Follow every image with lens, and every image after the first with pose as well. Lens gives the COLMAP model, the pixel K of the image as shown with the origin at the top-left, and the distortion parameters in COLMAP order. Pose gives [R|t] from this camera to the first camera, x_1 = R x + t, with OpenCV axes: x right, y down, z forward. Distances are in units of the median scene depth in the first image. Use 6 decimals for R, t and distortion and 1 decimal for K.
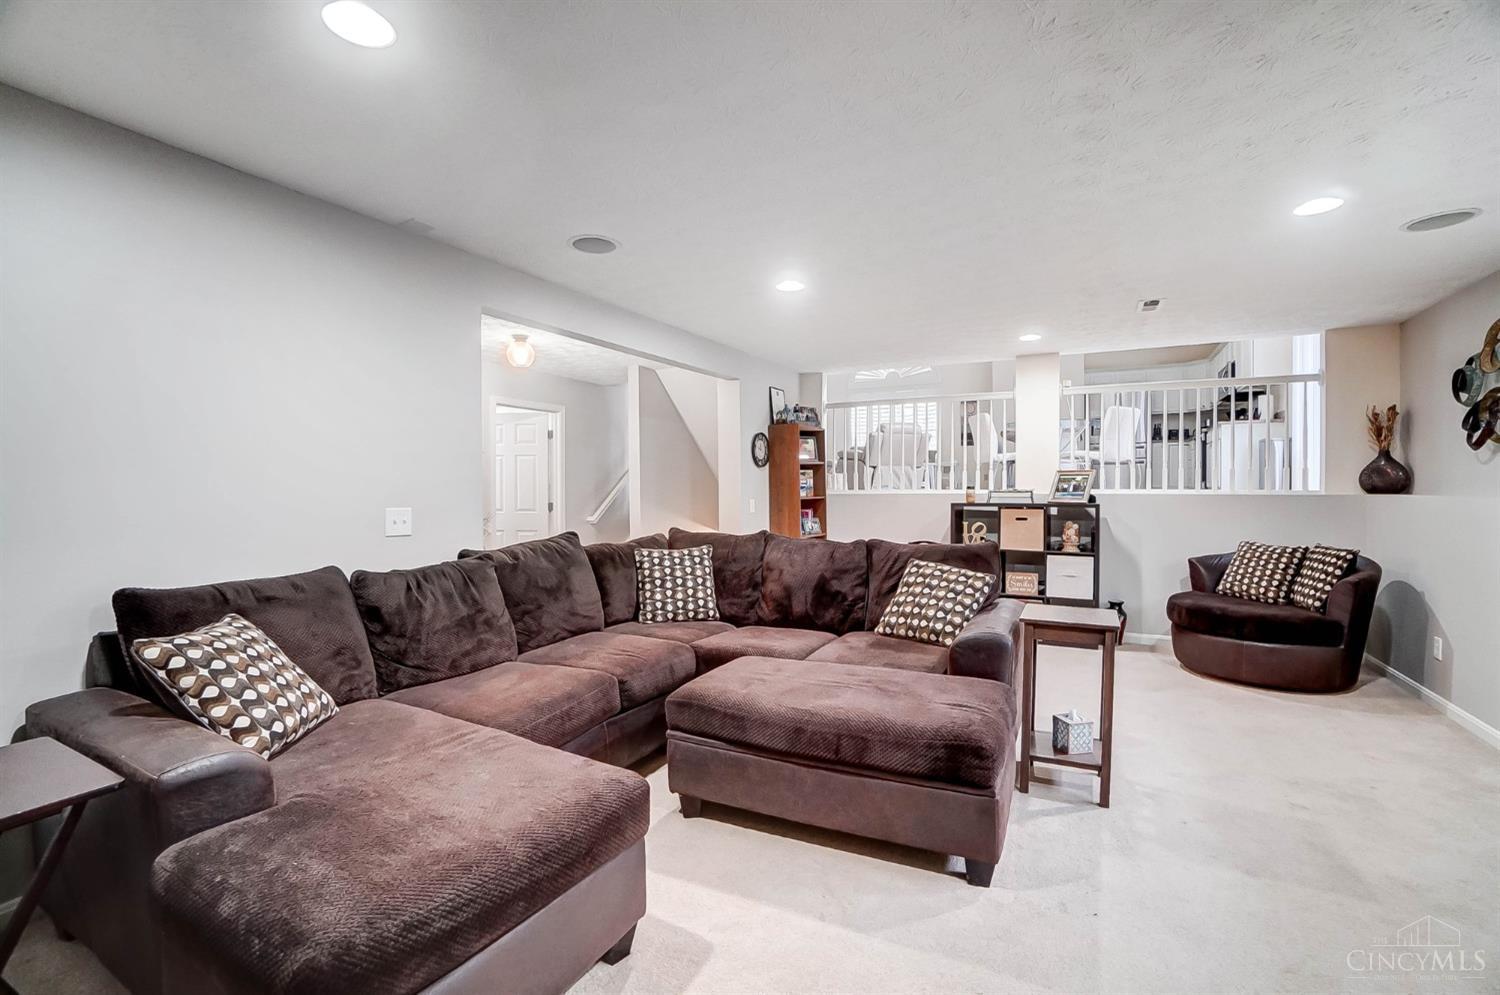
lens RADIAL K [[676.8, 0, 729.8], [0, 676.8, 483.9], [0, 0, 1]] dist [-0.053114, 0.018412]
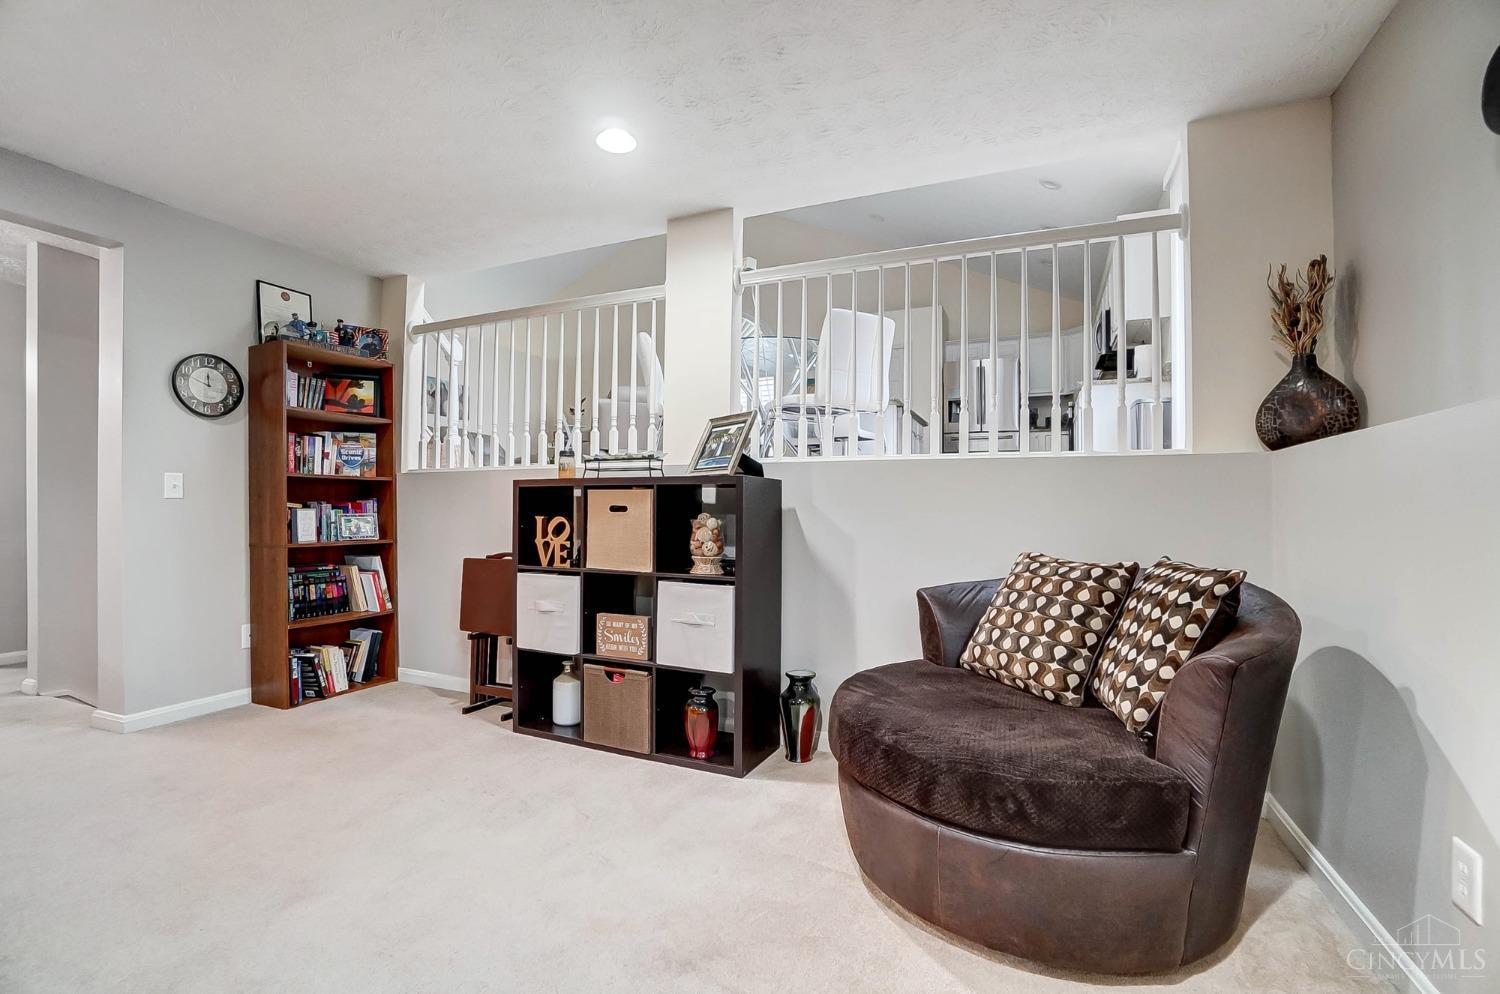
lens RADIAL K [[659.2, 0, 756.5], [0, 659.2, 488.0], [0, 0, 1]] dist [-0.050022, 0.018121]
pose [[0.997536, 0.007868, 0.069717, 0.603326], [-0.005970, 0.999607, -0.027393, 0.059402], [-0.069905, 0.026909, 0.997191, 0.596520]]
